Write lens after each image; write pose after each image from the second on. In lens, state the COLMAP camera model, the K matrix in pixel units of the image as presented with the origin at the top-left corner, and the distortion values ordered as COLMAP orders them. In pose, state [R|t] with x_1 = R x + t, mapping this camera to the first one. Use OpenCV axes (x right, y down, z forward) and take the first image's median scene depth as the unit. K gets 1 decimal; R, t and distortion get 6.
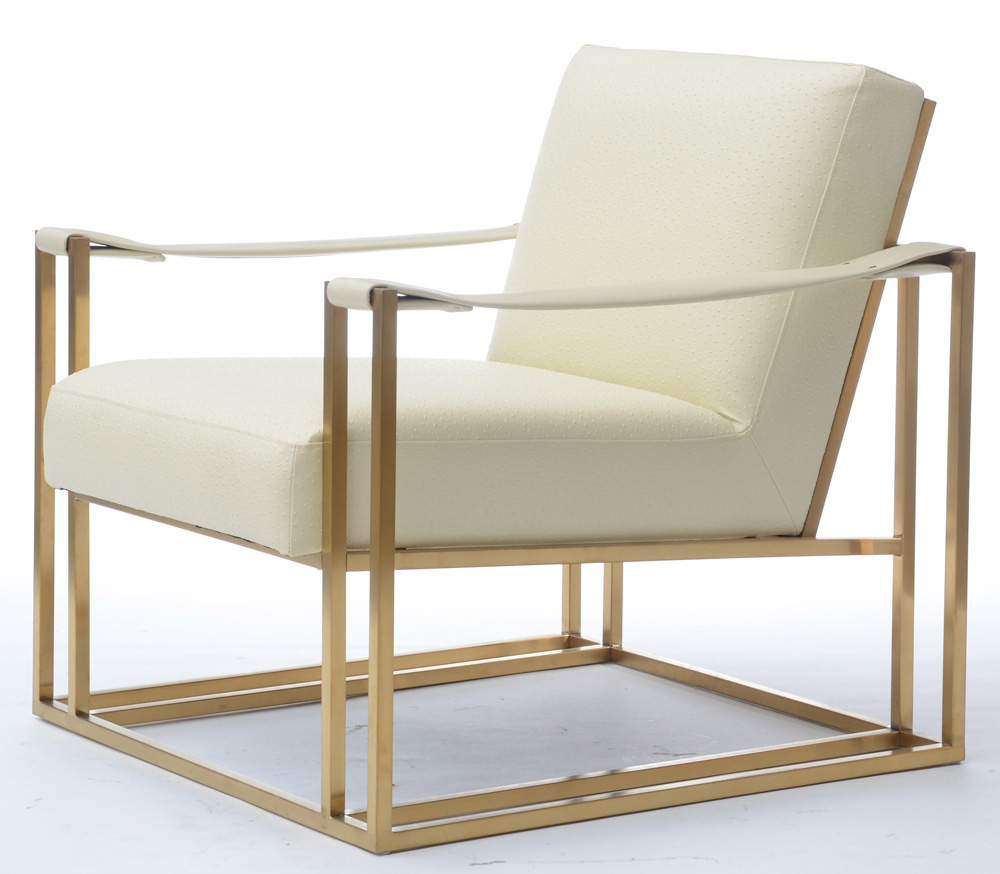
lens RADIAL K [[3854.1, 0, 504.3], [0, 3854.1, 431.4], [0, 0, 1]] dist [0.556550, 0.000000]
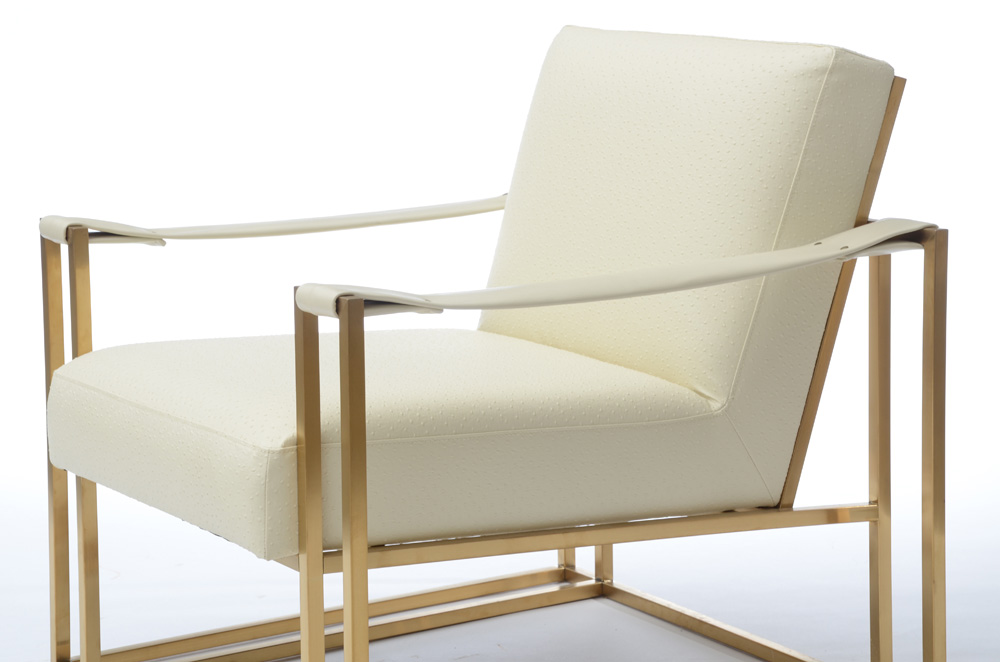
lens RADIAL K [[2660.1, 0, 486.3], [0, 2660.1, 344.0], [0, 0, 1]] dist [0.727509, 0.000000]
pose [[0.999301, -0.019187, -0.032099, 0.023143], [0.020464, 0.998993, 0.039938, -0.046783], [0.031300, -0.040567, 0.998686, 0.287916]]
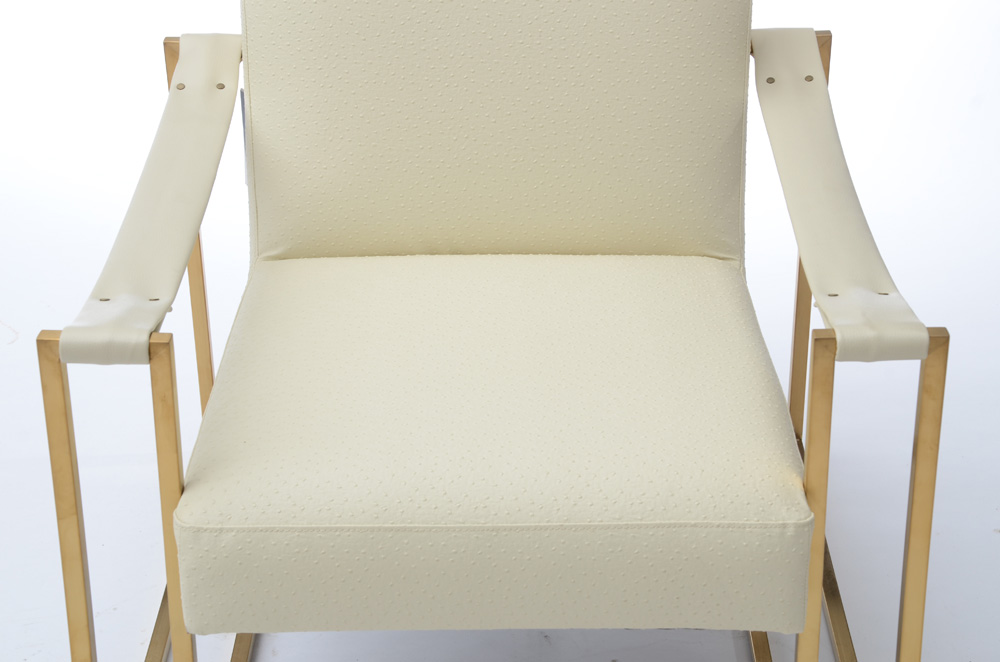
lens RADIAL K [[1988.1, 0, 492.7], [0, 1988.1, 361.6], [0, 0, 1]] dist [0.413987, 0.000000]
pose [[0.540669, -0.412290, 0.733277, -0.375984], [0.127214, 0.901713, 0.413195, -0.206209], [-0.831561, -0.130119, 0.539977, 0.759112]]
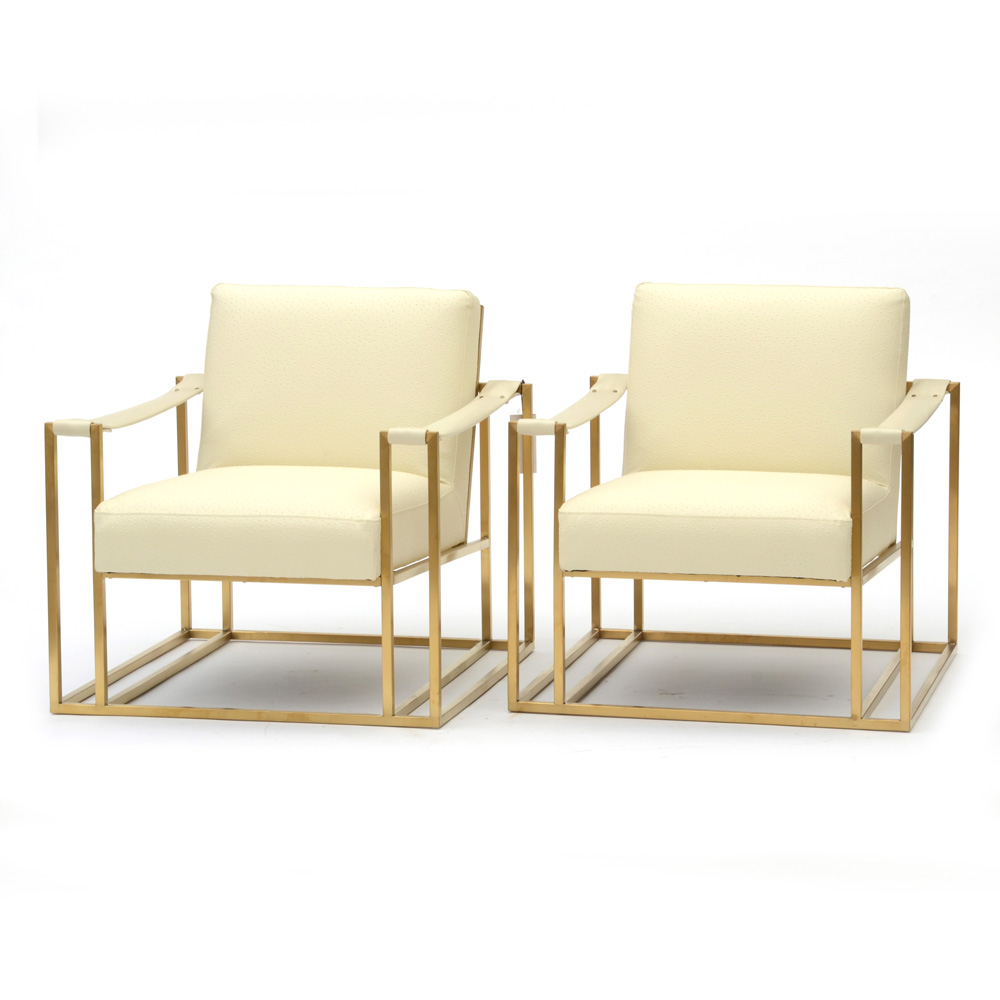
lens RADIAL K [[3543.1, 0, 474.8], [0, 3543.1, 466.2], [0, 0, 1]] dist [0.533269, 0.000000]
pose [[0.722378, -0.111342, 0.682476, -1.241594], [0.104878, 0.993175, 0.051021, -0.118560], [-0.683499, 0.034720, 0.729125, -0.111720]]
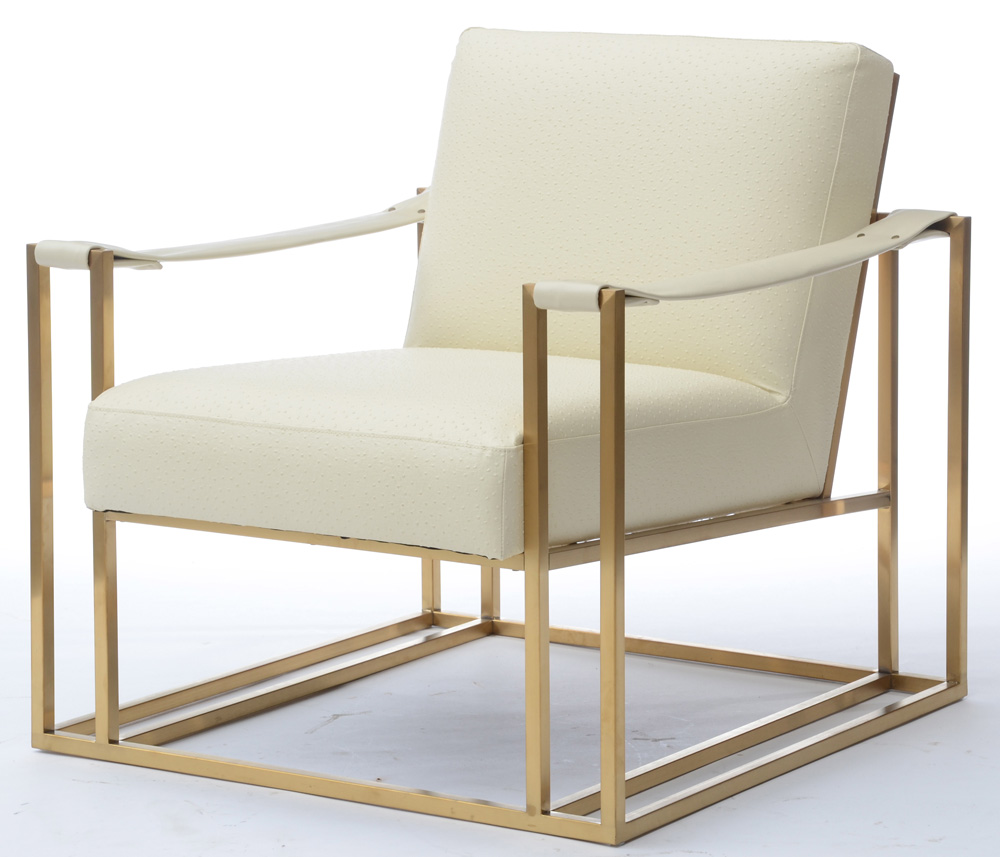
lens RADIAL K [[3910.3, 0, 504.8], [0, 3910.3, 425.8], [0, 0, 1]] dist [0.567536, 0.000000]
pose [[0.917728, -0.074982, 0.390068, -0.416342], [0.066030, 0.997156, 0.036331, -0.036551], [-0.391682, -0.007586, 0.920069, 0.061110]]
